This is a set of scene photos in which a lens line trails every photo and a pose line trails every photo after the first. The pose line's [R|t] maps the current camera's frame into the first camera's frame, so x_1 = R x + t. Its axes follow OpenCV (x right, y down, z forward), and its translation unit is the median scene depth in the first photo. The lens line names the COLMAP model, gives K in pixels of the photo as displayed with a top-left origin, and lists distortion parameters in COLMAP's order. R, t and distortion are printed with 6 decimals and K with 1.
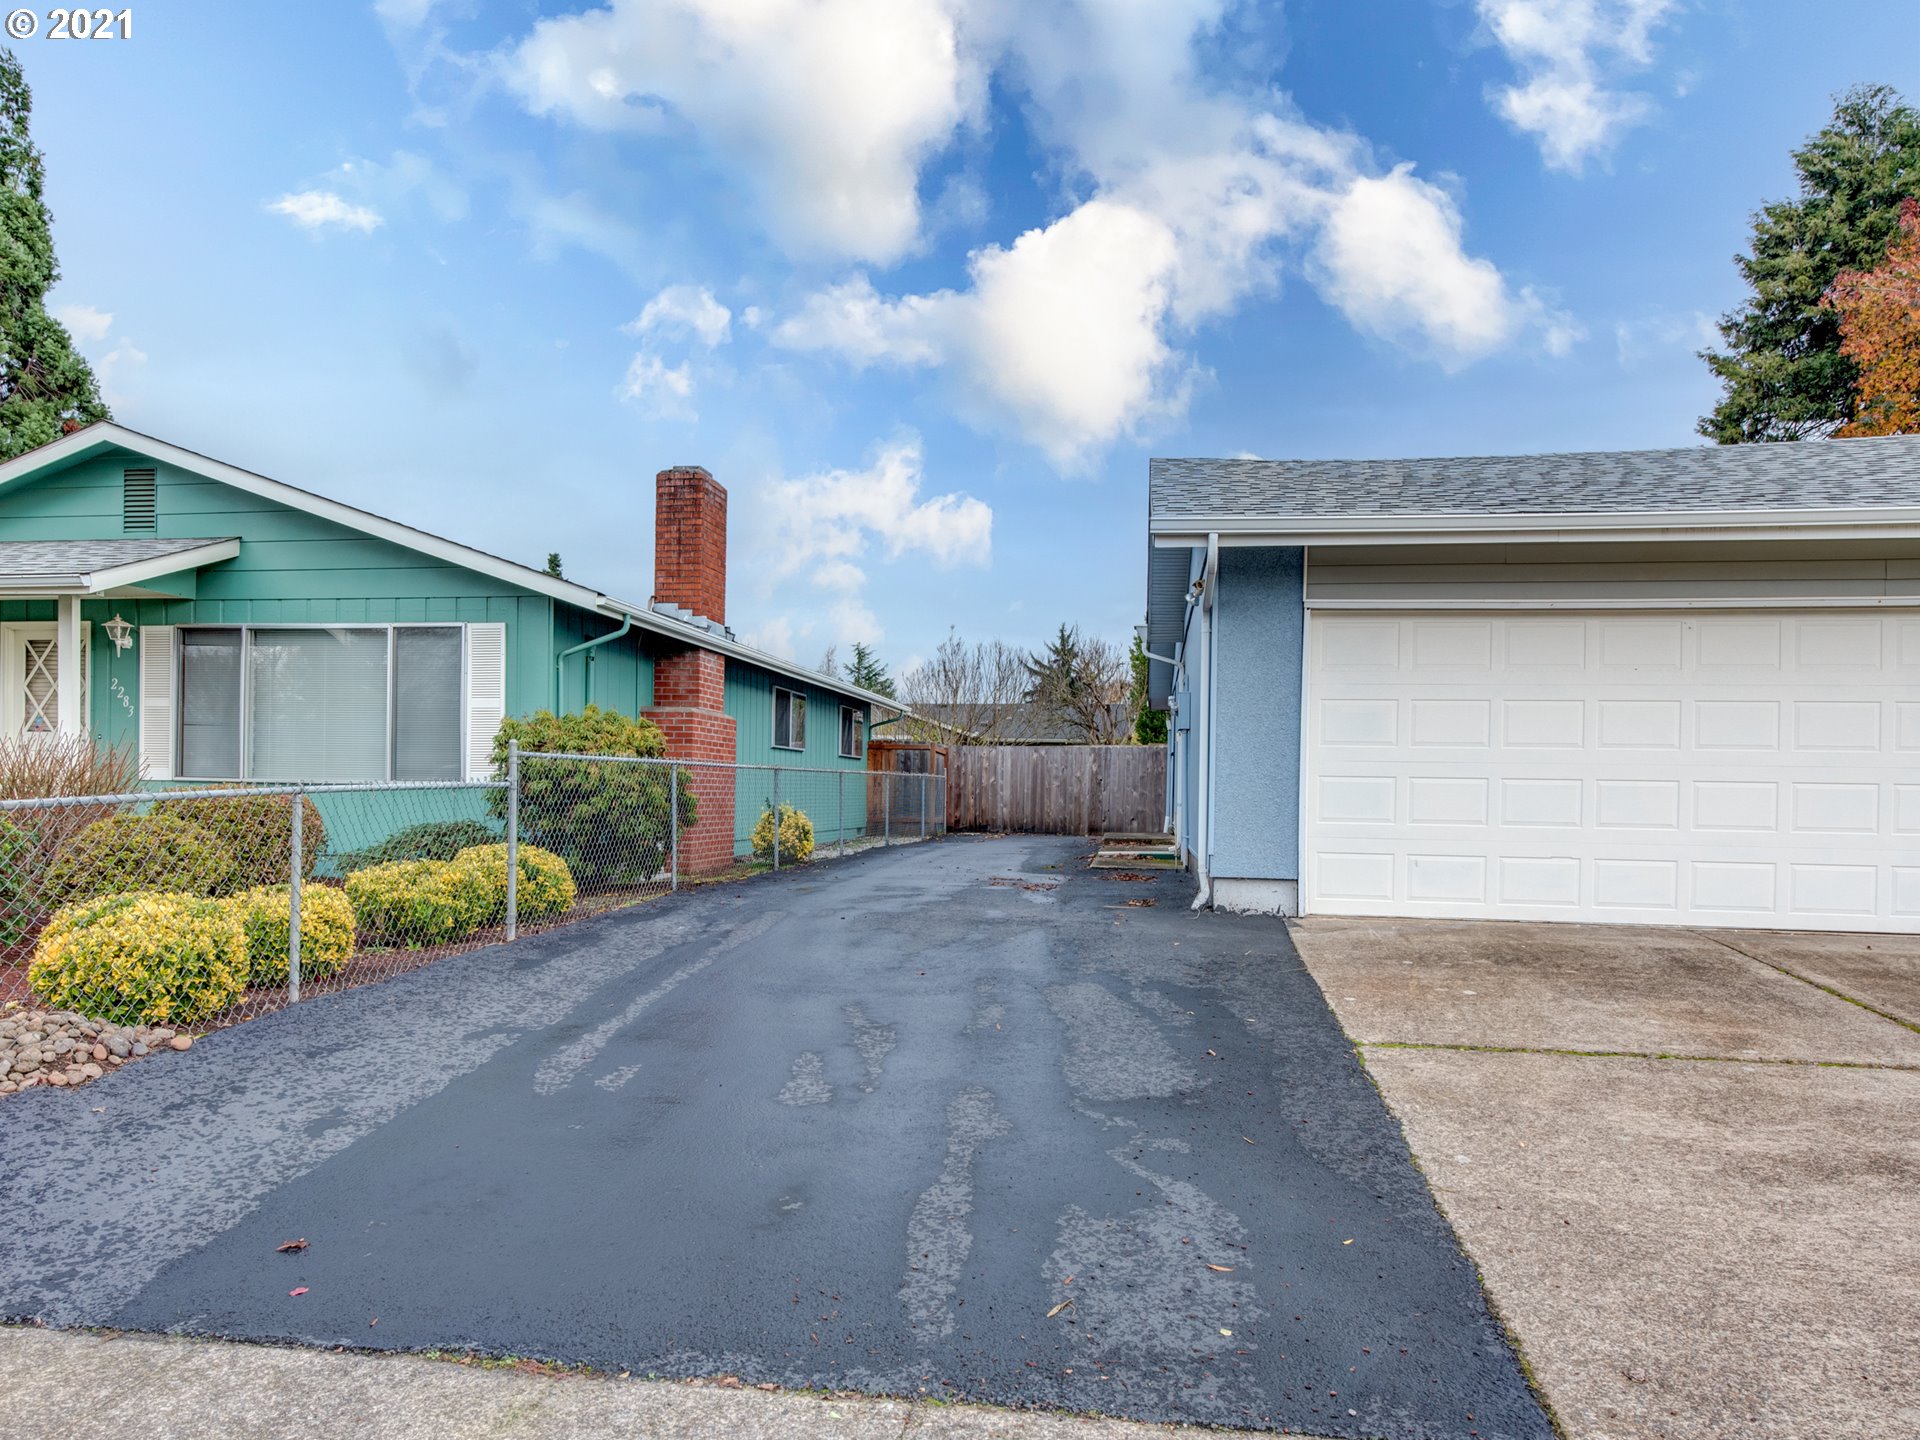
lens RADIAL K [[1360.7, 0, 959.0], [0, 1360.7, 775.7], [0, 0, 1]] dist [0.000236, 0.000928]
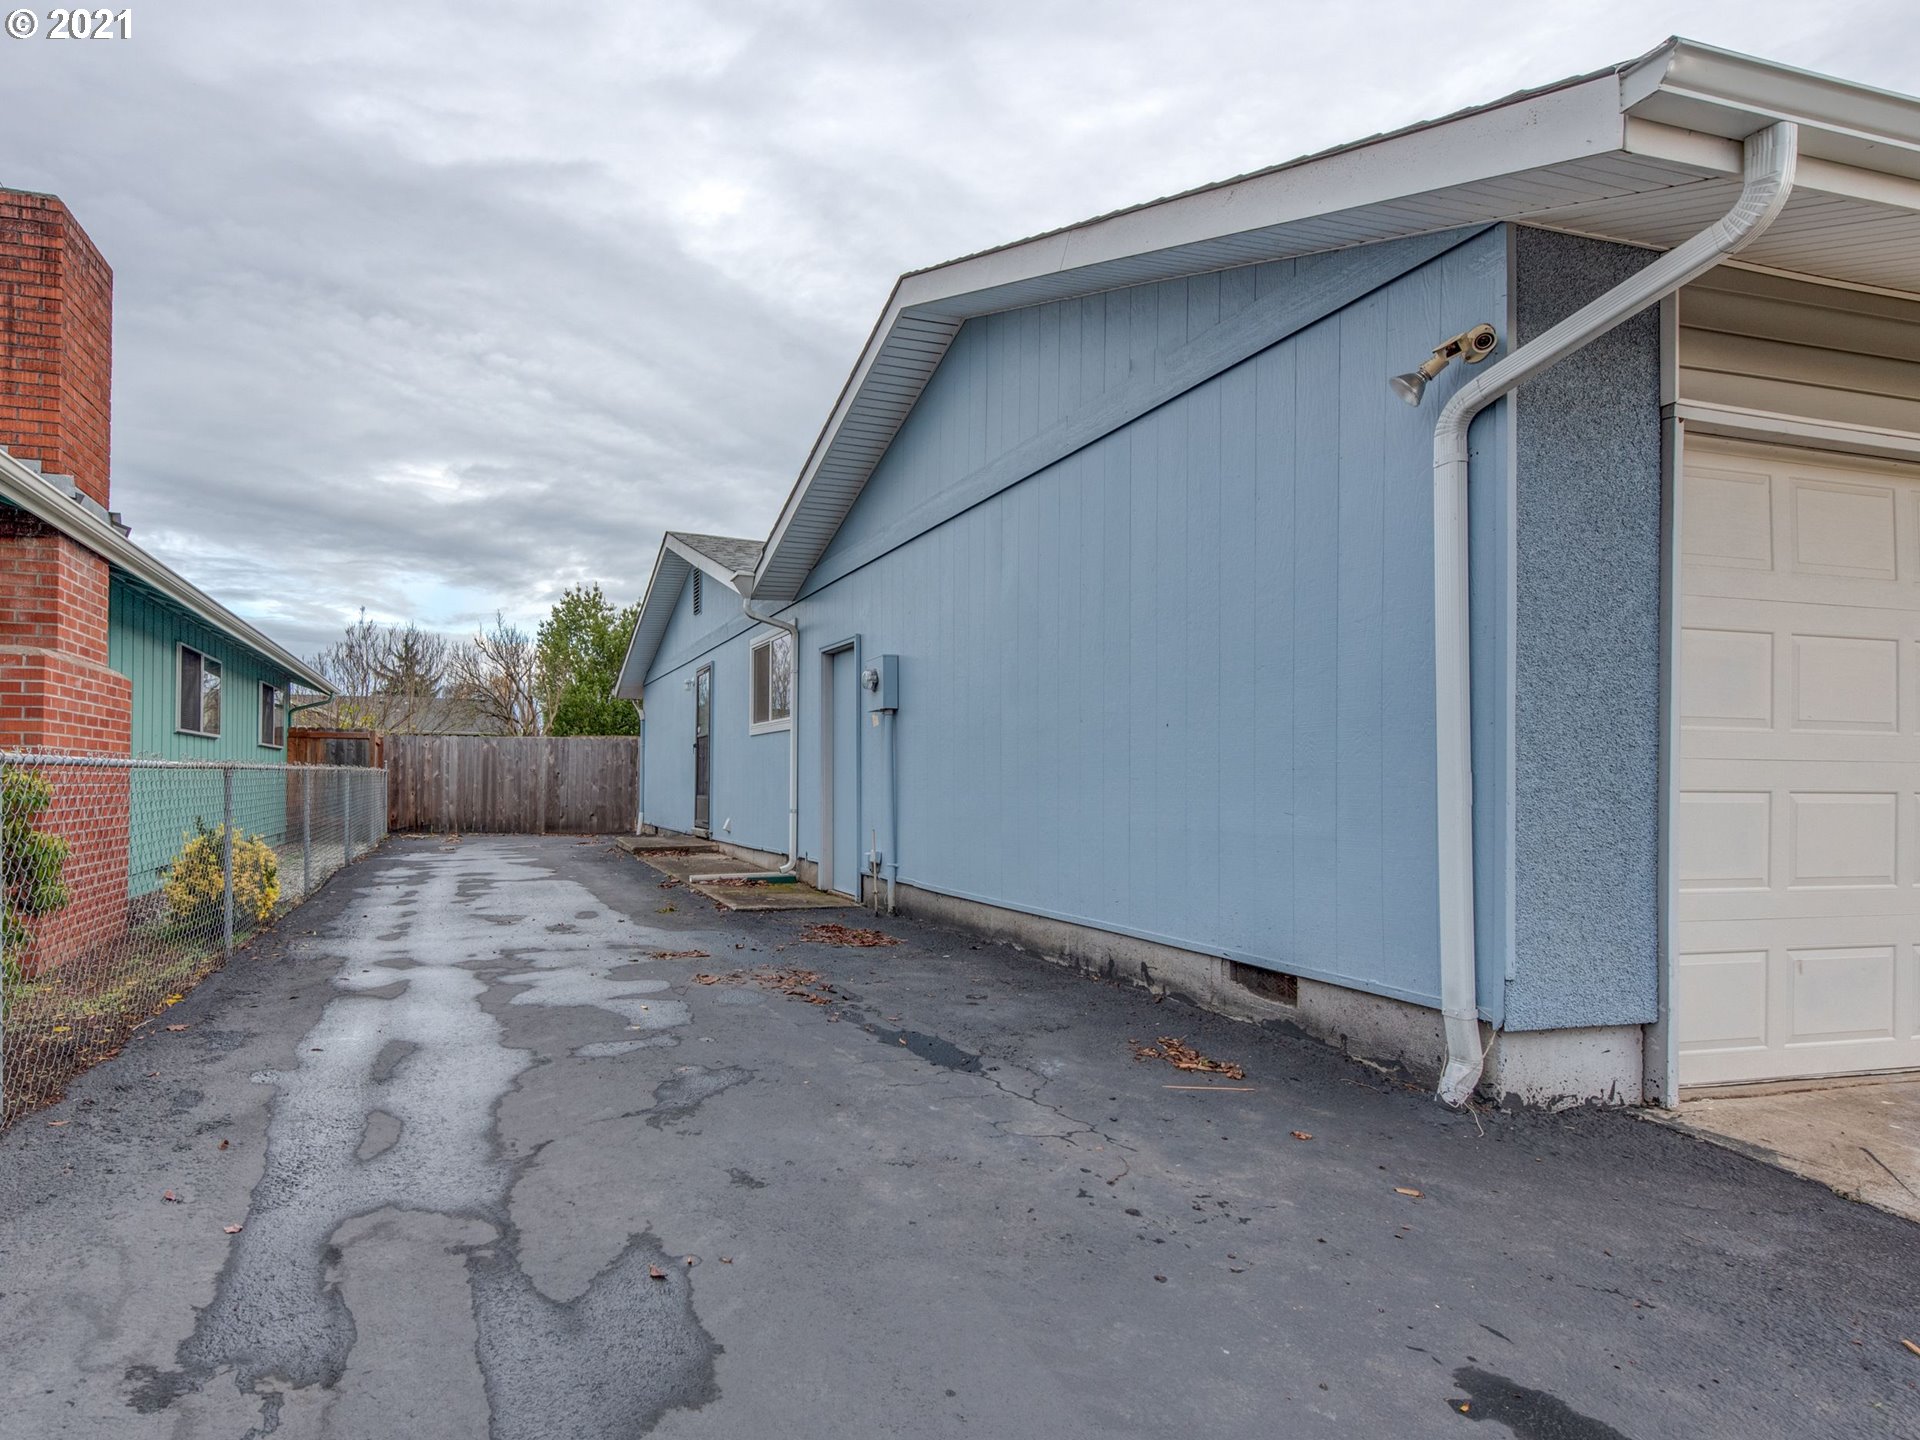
lens RADIAL K [[1360.7, 0, 959.0], [0, 1360.7, 775.7], [0, 0, 1]] dist [0.000236, 0.000928]
pose [[0.920287, -0.002976, 0.391232, -0.058636], [0.000756, 0.999983, 0.005828, -0.003452], [-0.391242, -0.005068, 0.920274, 0.291675]]
